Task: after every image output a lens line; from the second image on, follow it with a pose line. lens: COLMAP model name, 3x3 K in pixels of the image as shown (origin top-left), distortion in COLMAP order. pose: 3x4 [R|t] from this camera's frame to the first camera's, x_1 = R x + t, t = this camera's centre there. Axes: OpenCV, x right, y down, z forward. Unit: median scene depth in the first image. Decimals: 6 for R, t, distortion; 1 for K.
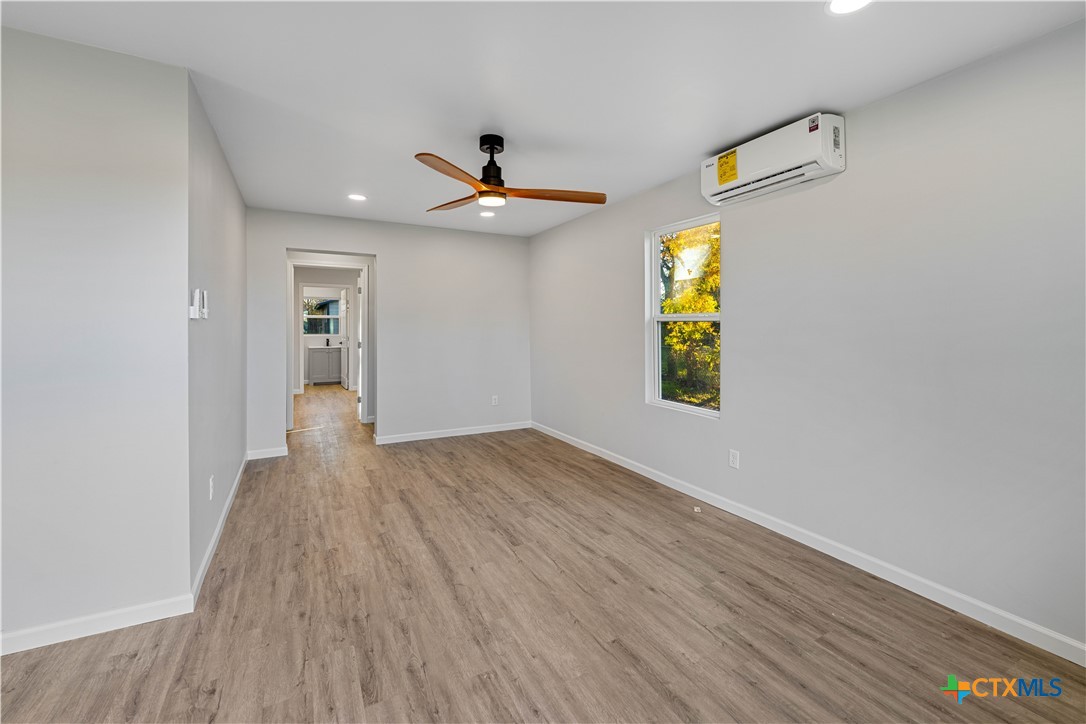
lens RADIAL K [[450.3, 0, 542.4], [0, 450.3, 332.6], [0, 0, 1]] dist [-0.001478, -0.000513]
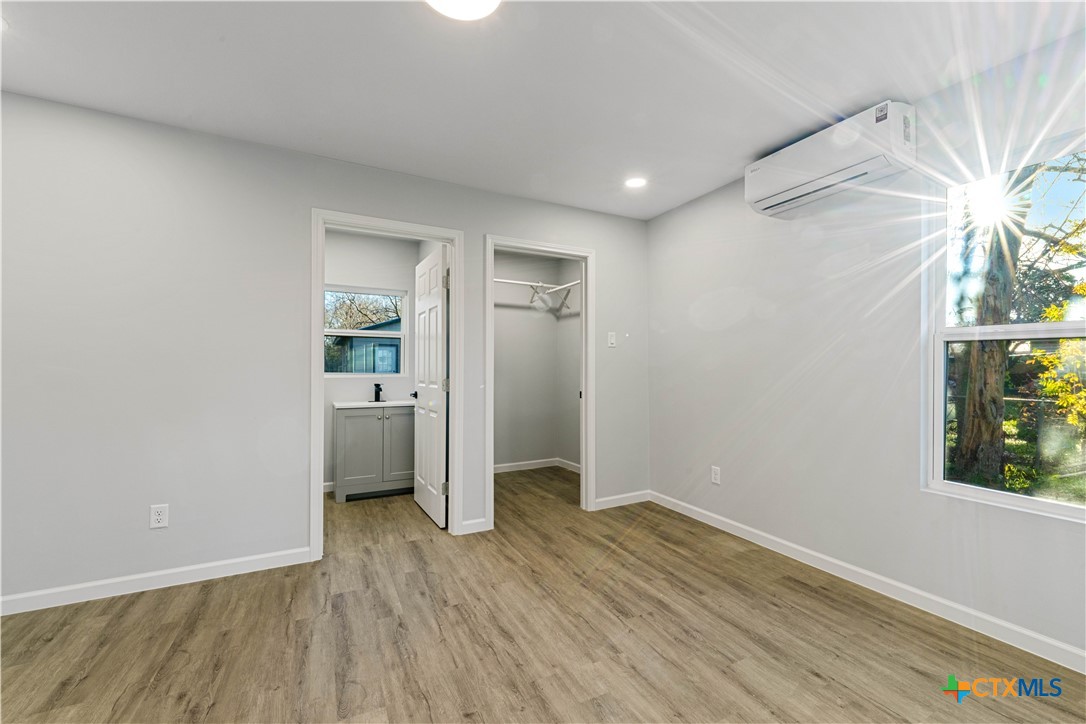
lens RADIAL K [[446.1, 0, 544.1], [0, 446.1, 366.6], [0, 0, 1]] dist [0.001043, -0.000348]
pose [[0.999887, 0.000460, -0.015004, -0.321076], [-0.000592, 0.999961, -0.008828, 0.001500], [0.015000, 0.008836, 0.999848, 0.594554]]
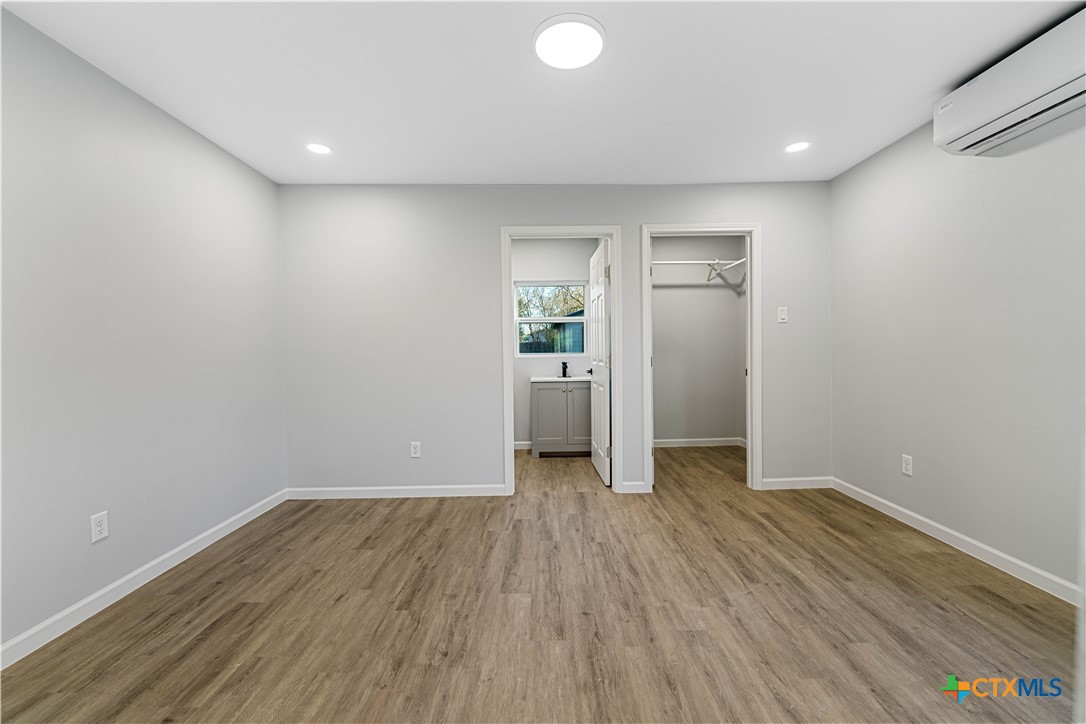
lens RADIAL K [[440.2, 0, 544.0], [0, 440.2, 360.7], [0, 0, 1]] dist [0.000324, -0.000035]
pose [[0.883832, -0.003138, -0.467794, -0.273512], [0.014022, 0.999706, 0.019786, 0.002537], [0.467595, -0.024047, 0.883616, 0.568539]]
